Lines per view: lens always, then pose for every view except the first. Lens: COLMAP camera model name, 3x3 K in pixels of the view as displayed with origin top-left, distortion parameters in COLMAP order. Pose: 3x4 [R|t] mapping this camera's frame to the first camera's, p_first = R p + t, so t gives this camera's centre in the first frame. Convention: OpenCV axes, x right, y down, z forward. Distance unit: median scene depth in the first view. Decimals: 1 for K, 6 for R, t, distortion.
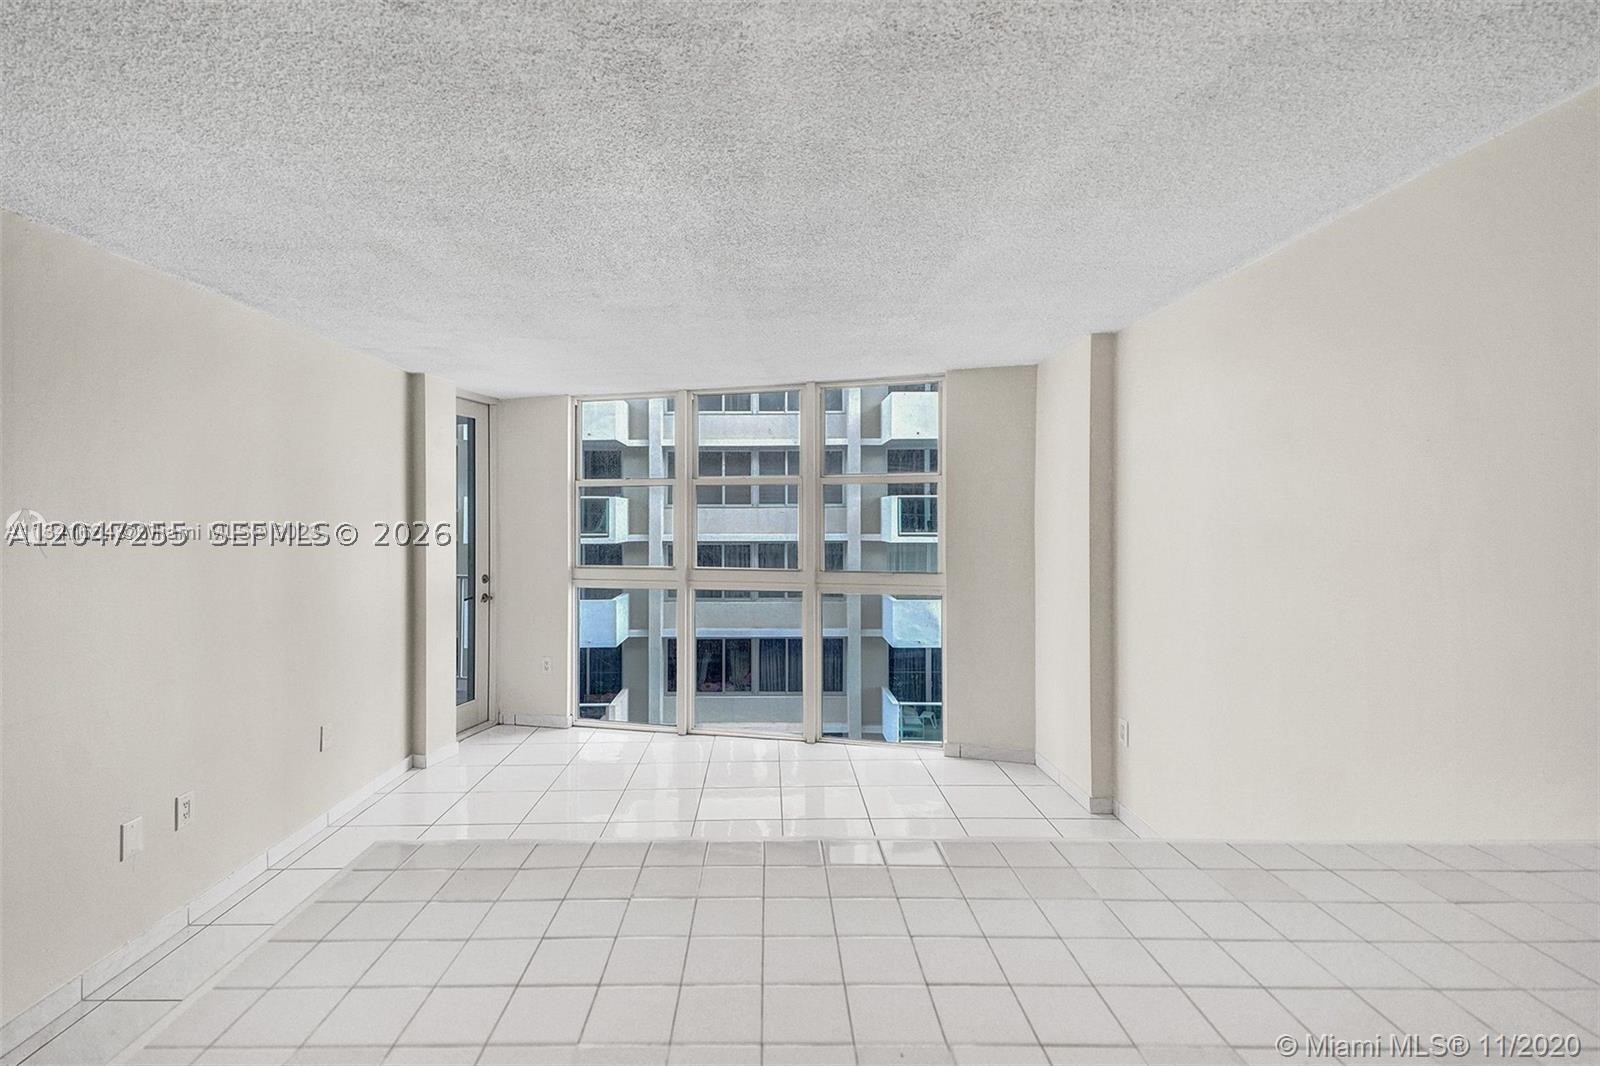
lens RADIAL K [[728.1, 0, 780.3], [0, 728.1, 507.5], [0, 0, 1]] dist [0.045812, -0.012322]
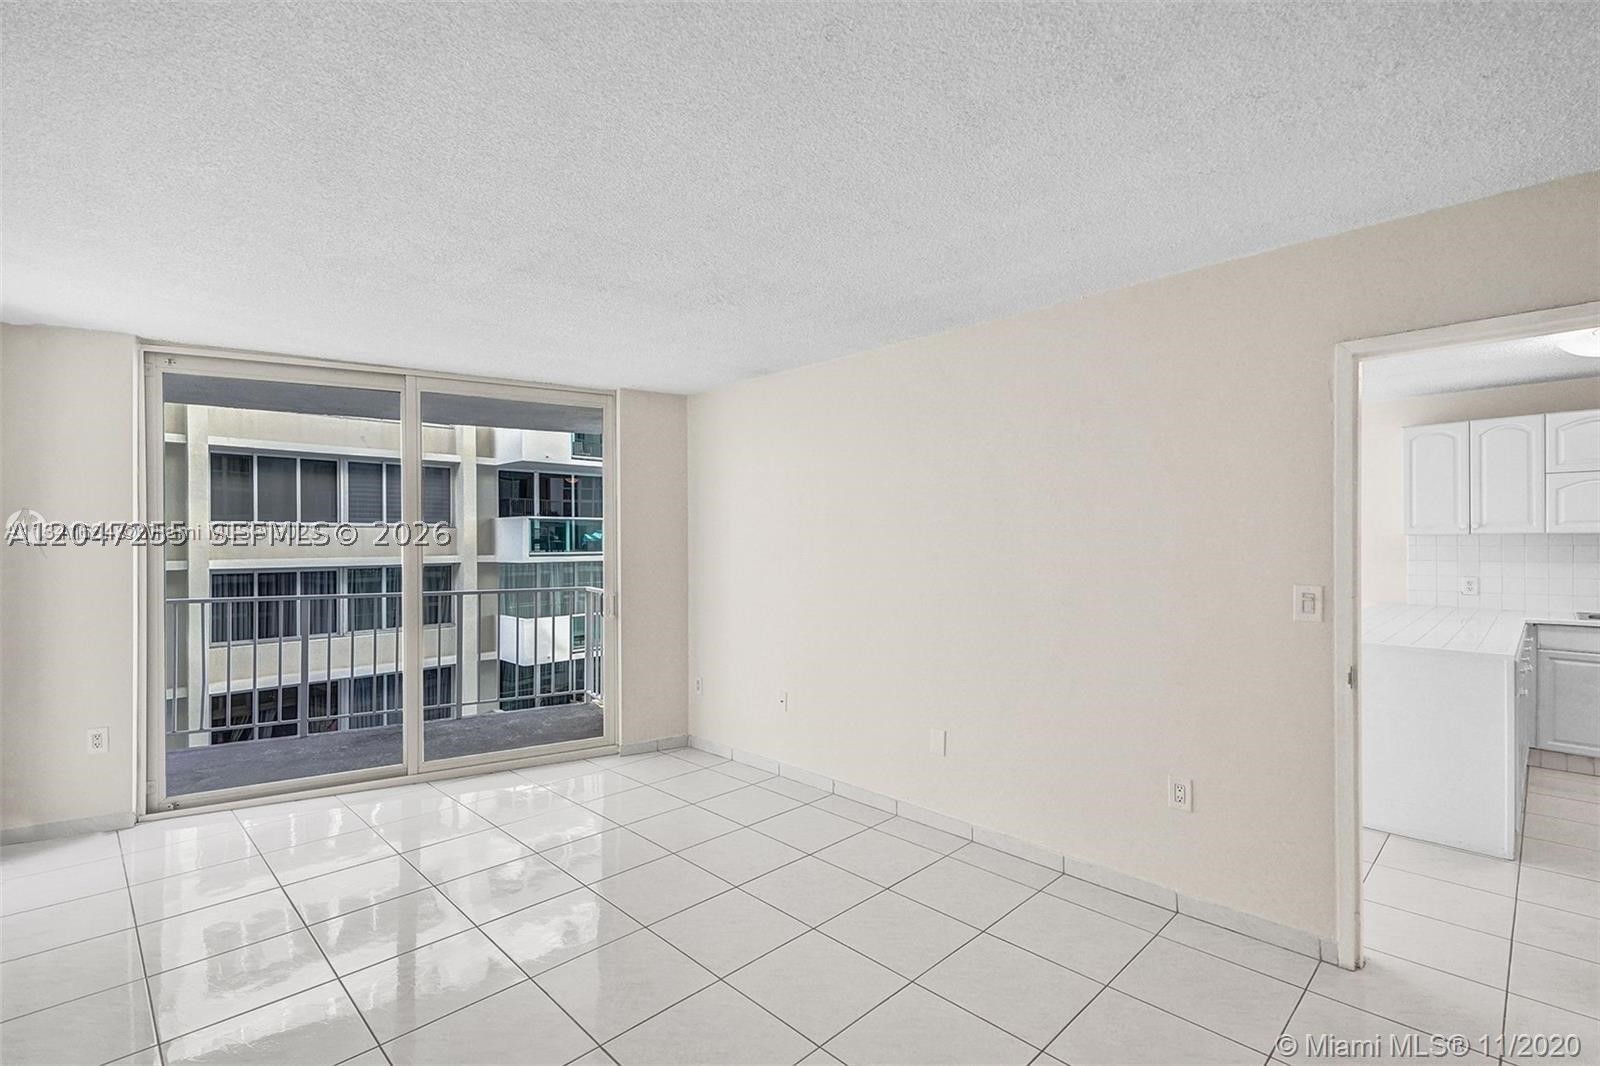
lens RADIAL K [[728.1, 0, 784.1], [0, 728.1, 534.2], [0, 0, 1]] dist [0.045812, -0.012322]
pose [[0.709595, 0.003684, 0.704600, -0.418574], [-0.004749, 0.999989, -0.000446, 0.009711], [-0.704594, -0.003029, 0.709605, 0.042537]]
